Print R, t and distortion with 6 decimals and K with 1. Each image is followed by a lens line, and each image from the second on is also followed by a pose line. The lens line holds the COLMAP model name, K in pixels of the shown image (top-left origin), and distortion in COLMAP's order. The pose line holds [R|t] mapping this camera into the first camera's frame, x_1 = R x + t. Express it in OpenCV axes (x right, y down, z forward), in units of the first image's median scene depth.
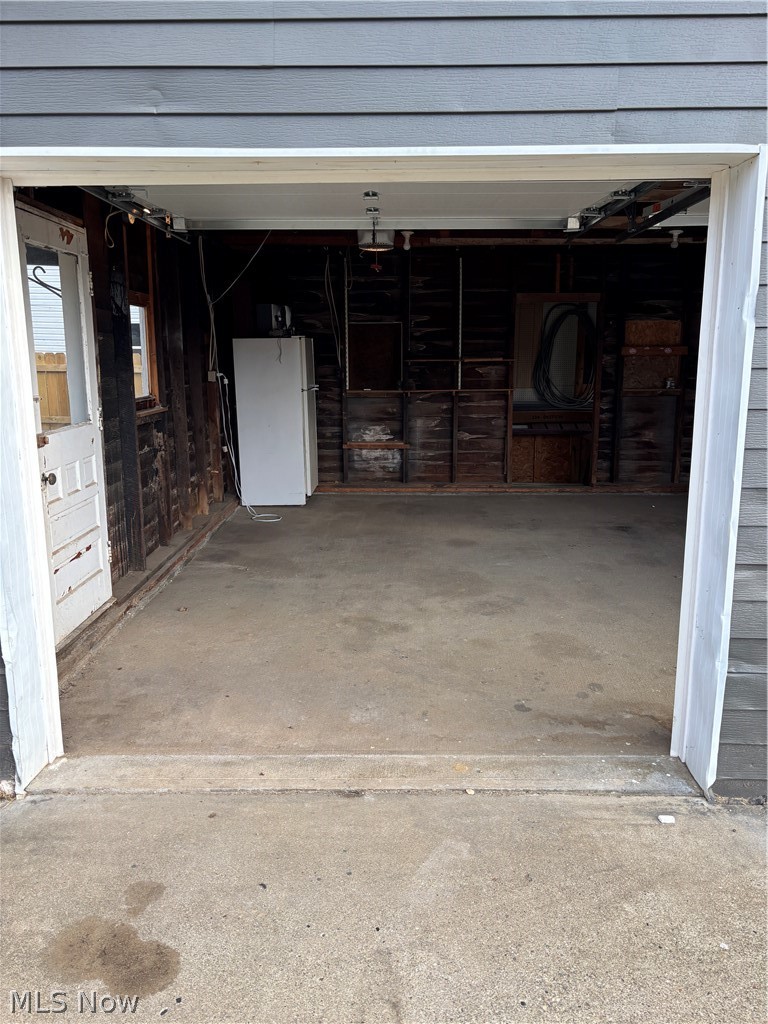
lens RADIAL K [[775.6, 0, 379.2], [0, 775.6, 522.3], [0, 0, 1]] dist [0.045764, -0.063621]
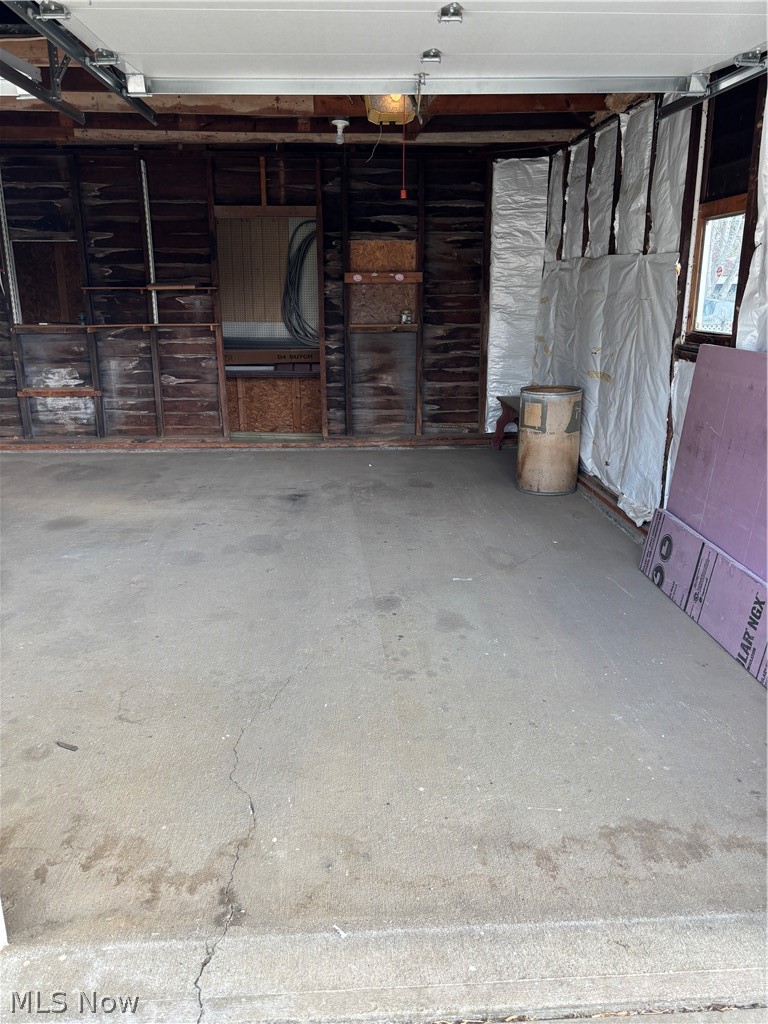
lens RADIAL K [[775.6, 0, 391.6], [0, 775.6, 505.0], [0, 0, 1]] dist [0.045764, -0.063621]
pose [[0.998610, -0.014074, 0.050788, 0.304528], [0.010688, 0.997739, 0.066348, -0.031065], [-0.051607, -0.065713, 0.996503, 0.147266]]
